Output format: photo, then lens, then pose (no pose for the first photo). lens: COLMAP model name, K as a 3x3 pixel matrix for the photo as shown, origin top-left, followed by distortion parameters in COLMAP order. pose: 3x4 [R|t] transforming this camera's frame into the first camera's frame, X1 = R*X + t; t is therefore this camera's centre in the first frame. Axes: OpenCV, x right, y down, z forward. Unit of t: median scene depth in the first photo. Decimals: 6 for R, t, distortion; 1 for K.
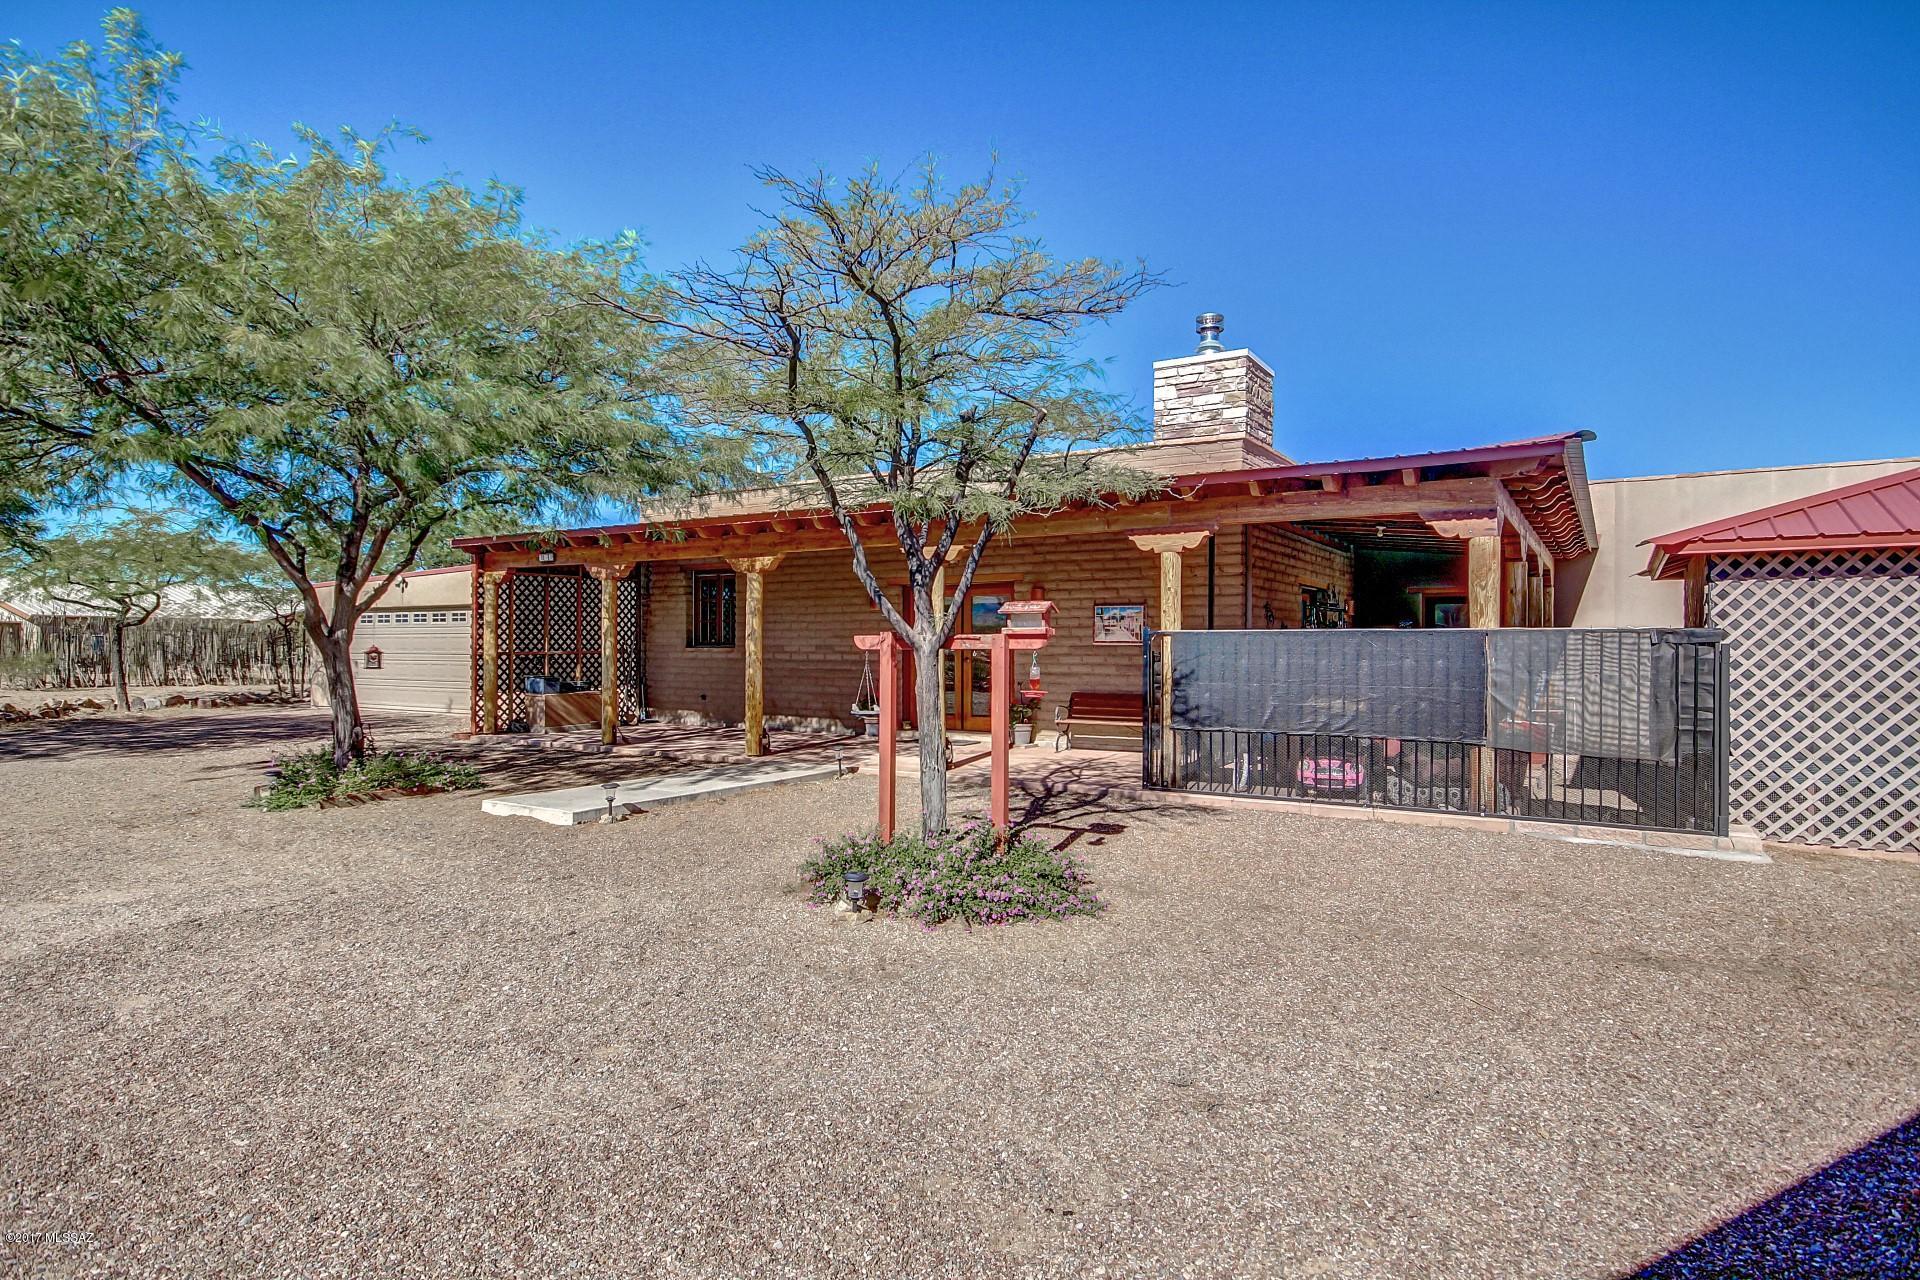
lens RADIAL K [[1032.7, 0, 971.4], [0, 1032.7, 639.7], [0, 0, 1]] dist [0.006576, 0.002414]
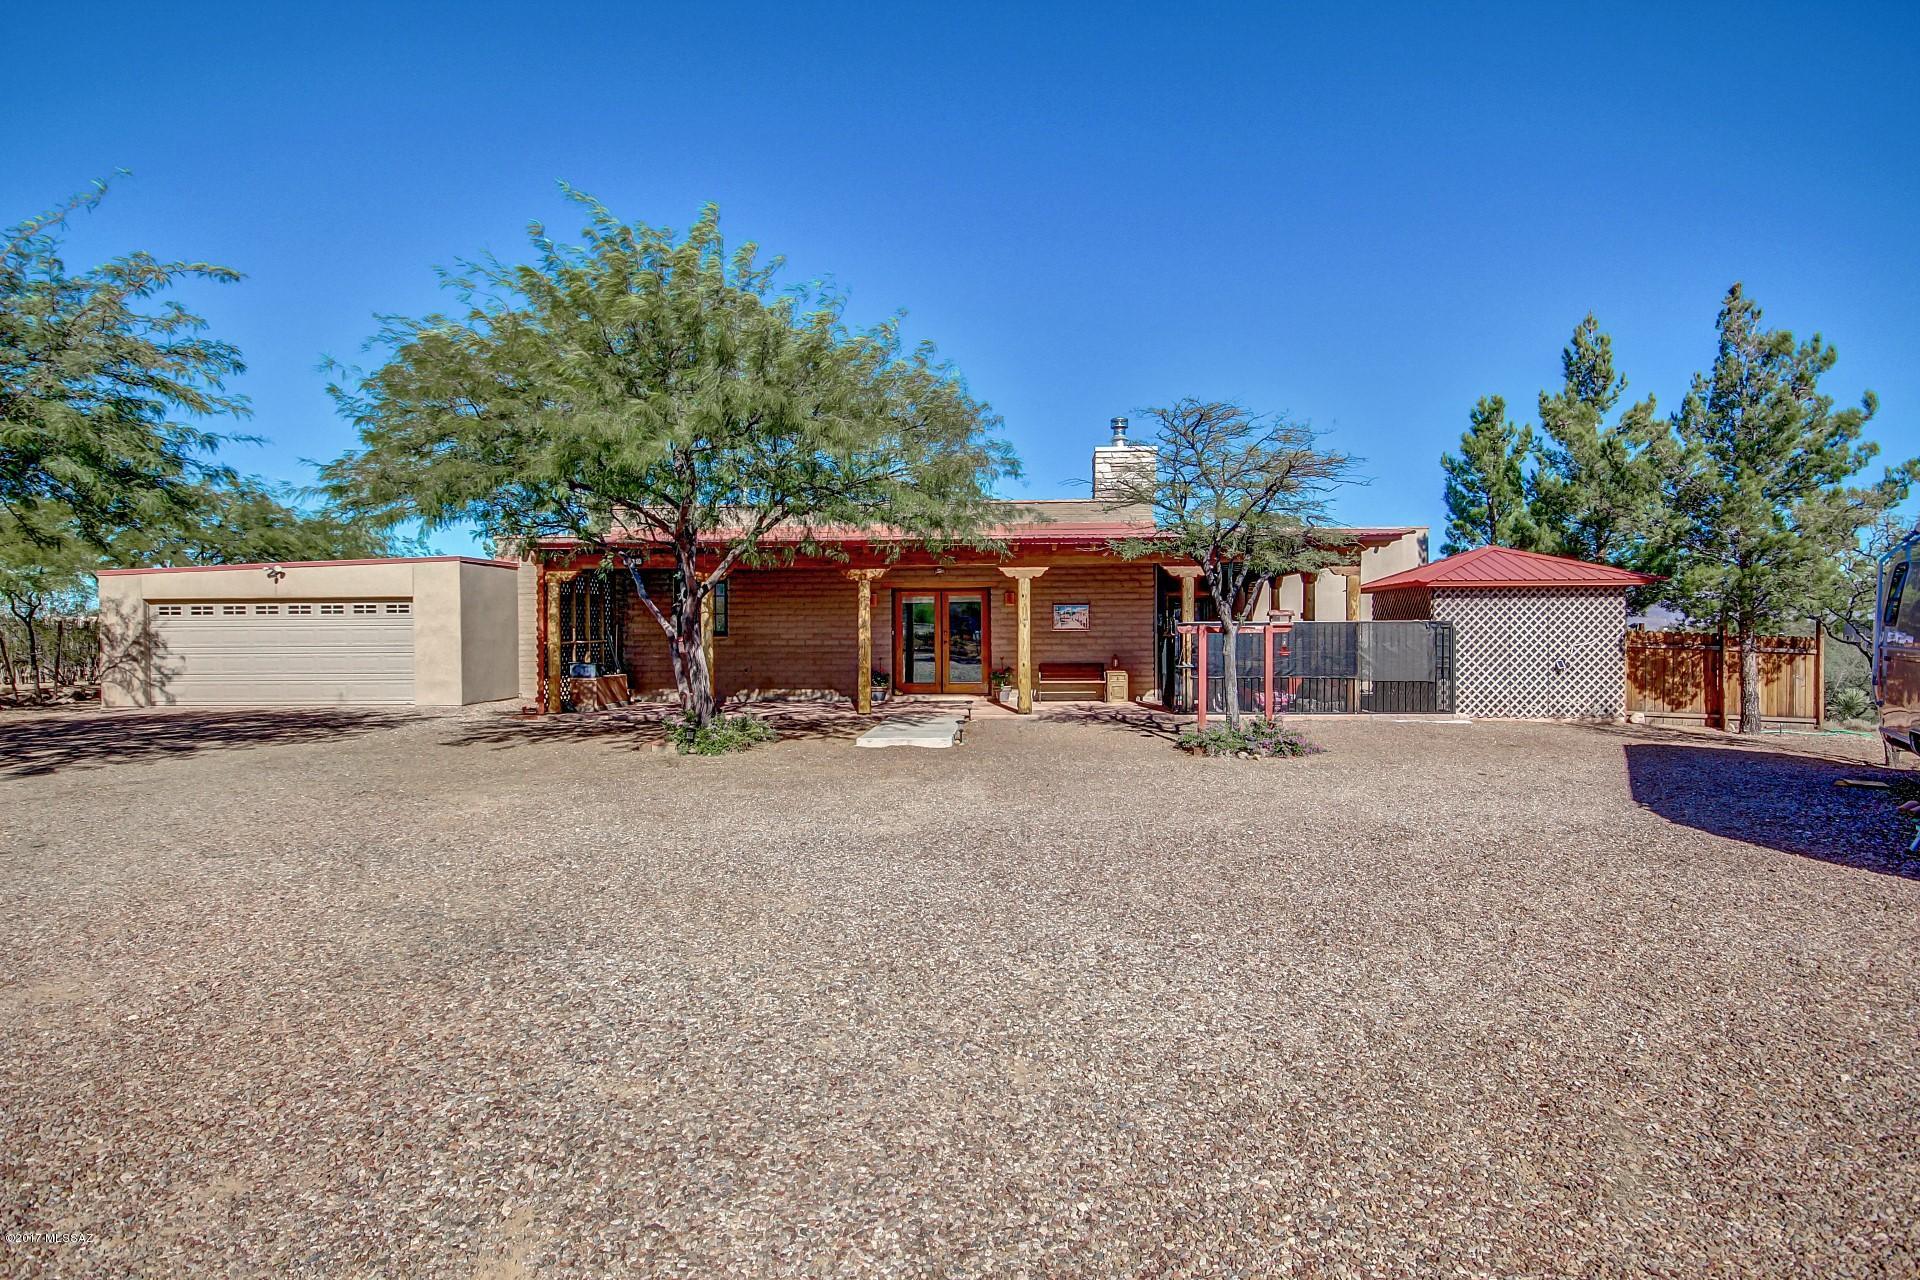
lens RADIAL K [[1032.7, 0, 959.2], [0, 1032.7, 640.7], [0, 0, 1]] dist [0.006576, 0.002414]
pose [[0.877297, -0.013611, 0.479756, -0.708695], [0.005469, 0.999816, 0.018364, -0.008808], [-0.479918, -0.013487, 0.877210, -0.245482]]
